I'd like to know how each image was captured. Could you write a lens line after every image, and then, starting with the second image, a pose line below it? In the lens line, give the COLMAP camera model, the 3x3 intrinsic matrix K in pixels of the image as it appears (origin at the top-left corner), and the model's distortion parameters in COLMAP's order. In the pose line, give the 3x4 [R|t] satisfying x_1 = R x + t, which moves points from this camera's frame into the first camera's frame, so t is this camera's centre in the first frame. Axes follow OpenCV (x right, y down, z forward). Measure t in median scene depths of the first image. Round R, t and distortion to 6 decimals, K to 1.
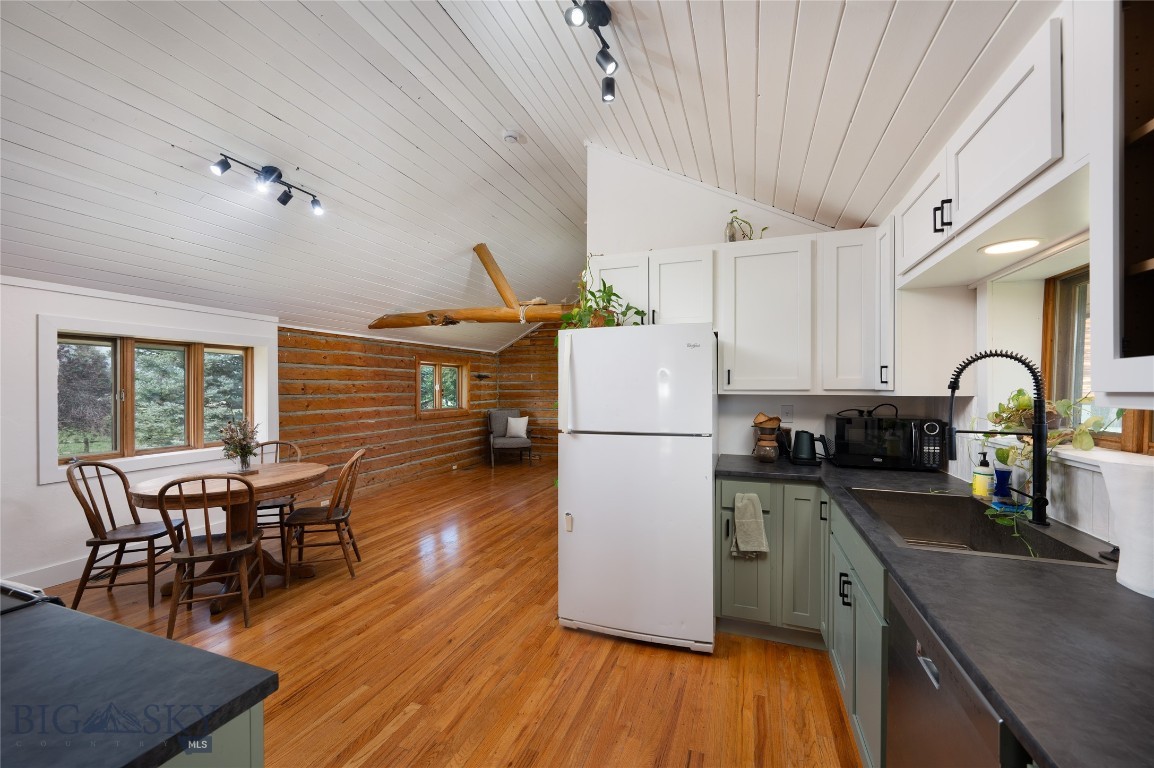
lens RADIAL K [[459.8, 0, 577.0], [0, 459.8, 384.0], [0, 0, 1]] dist [-0.000153, -0.000029]
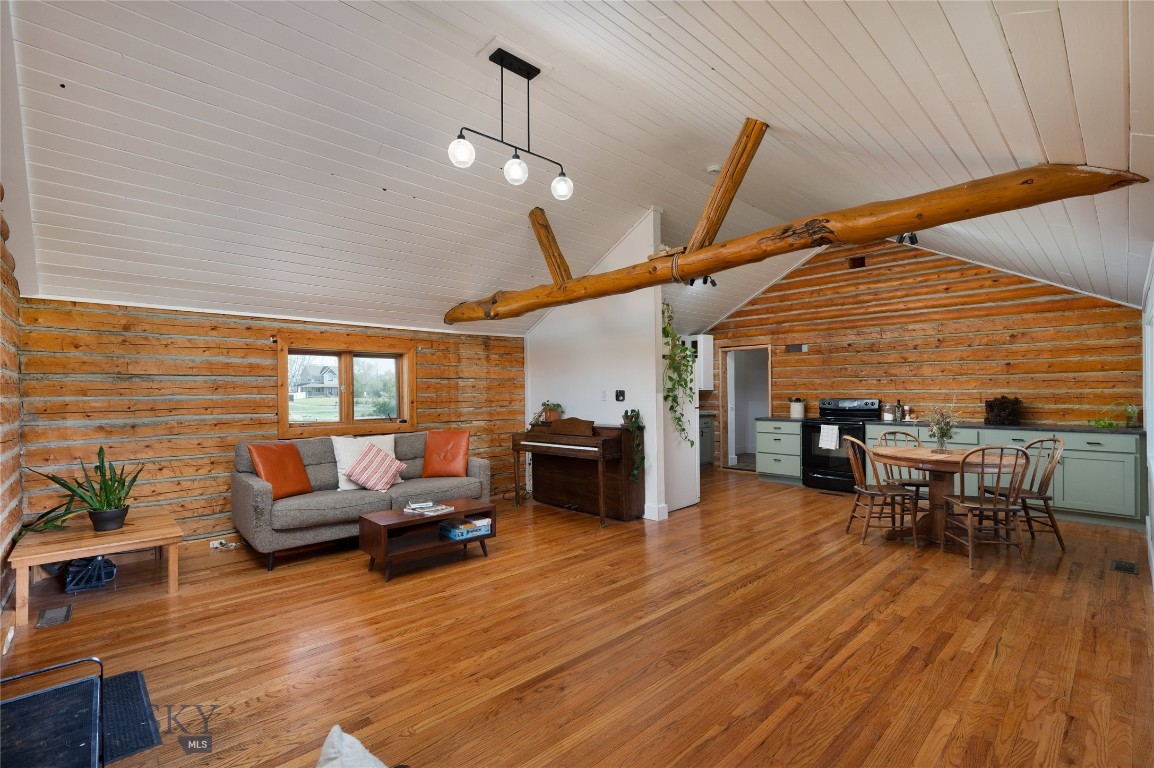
lens RADIAL K [[517.2, 0, 577.0], [0, 517.2, 384.0], [0, 0, 1]] dist [0.000478, 0.000097]
pose [[-0.896824, 0.010259, 0.442269, -0.288001], [0.002114, 0.999819, -0.018907, 0.023122], [-0.442383, -0.016022, -0.896683, 1.650682]]
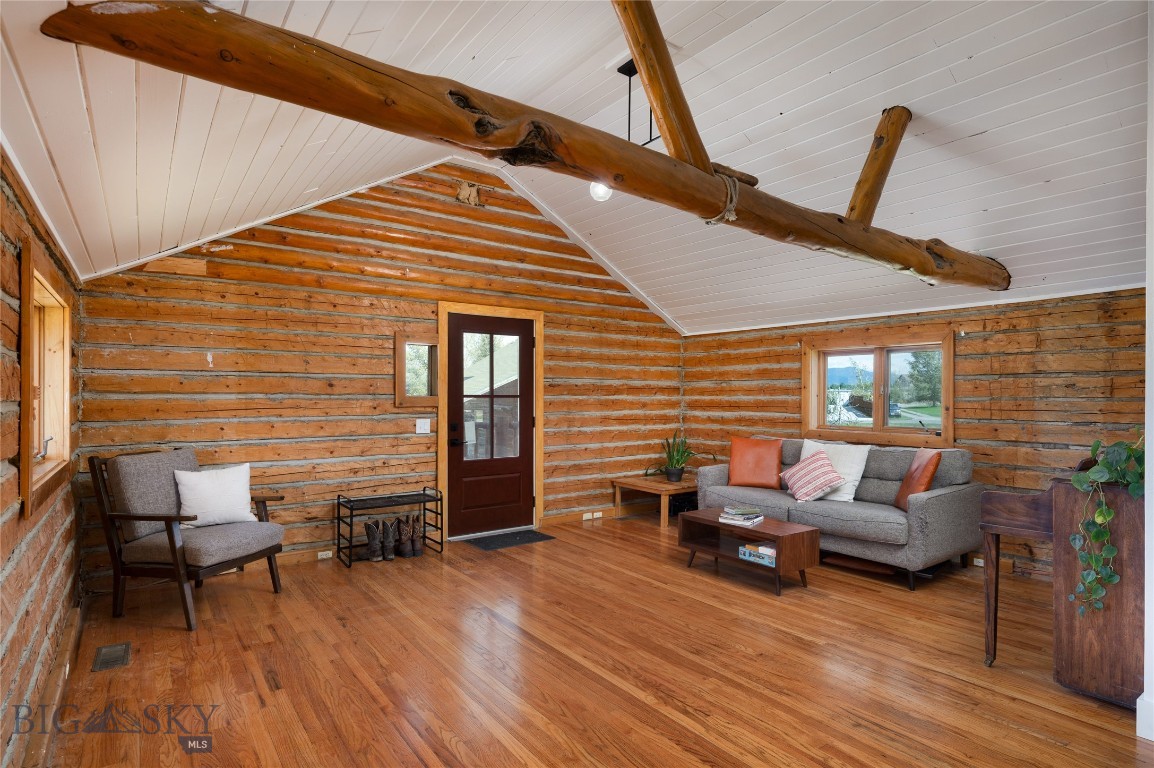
lens RADIAL K [[609.9, 0, 577.0], [0, 609.9, 384.0], [0, 0, 1]] dist [-0.002426, -0.000802]
pose [[0.552616, 0.012046, 0.833349, -0.590582], [-0.004710, 0.999925, -0.011331, 0.015629], [-0.833423, 0.002337, 0.552631, 0.785134]]
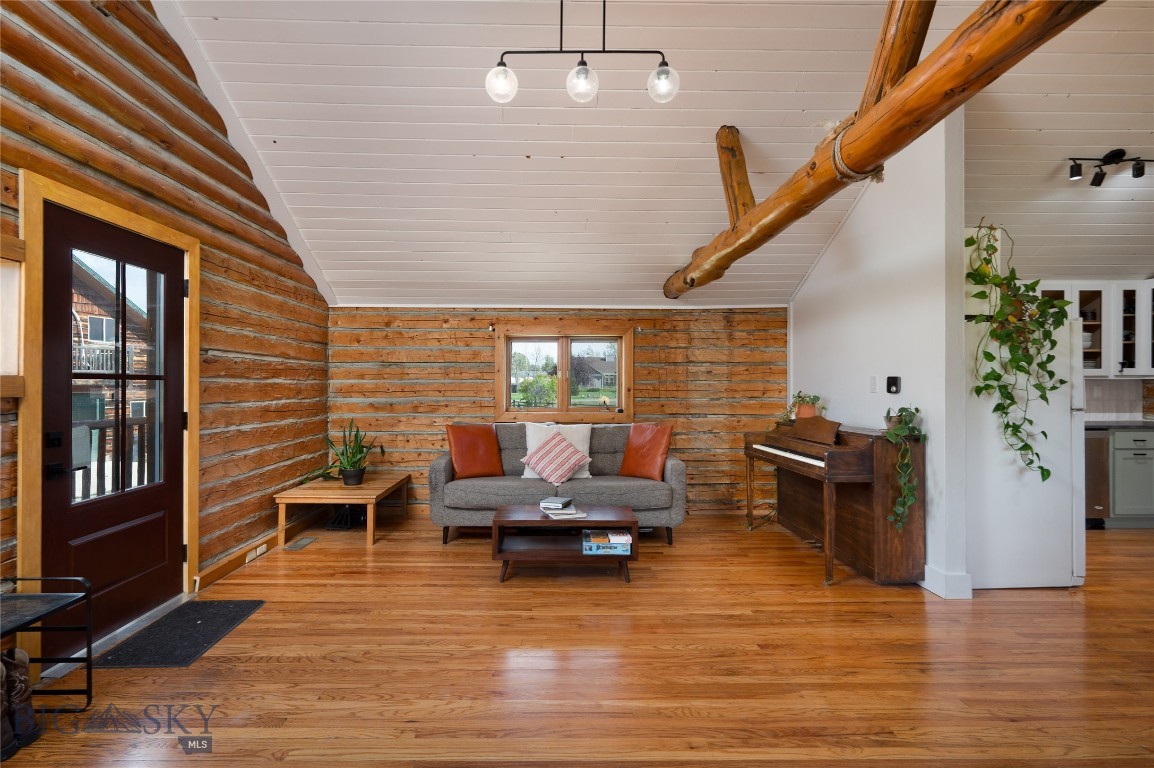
lens RADIAL K [[547.3, 0, 558.1], [0, 547.3, 377.3], [0, 0, 1]] dist [-0.000877, -0.000248]
pose [[-0.358320, 0.006724, 0.933575, -0.405896], [-0.008554, 0.999908, -0.010485, 0.028265], [-0.933560, -0.011743, -0.358230, 1.320132]]
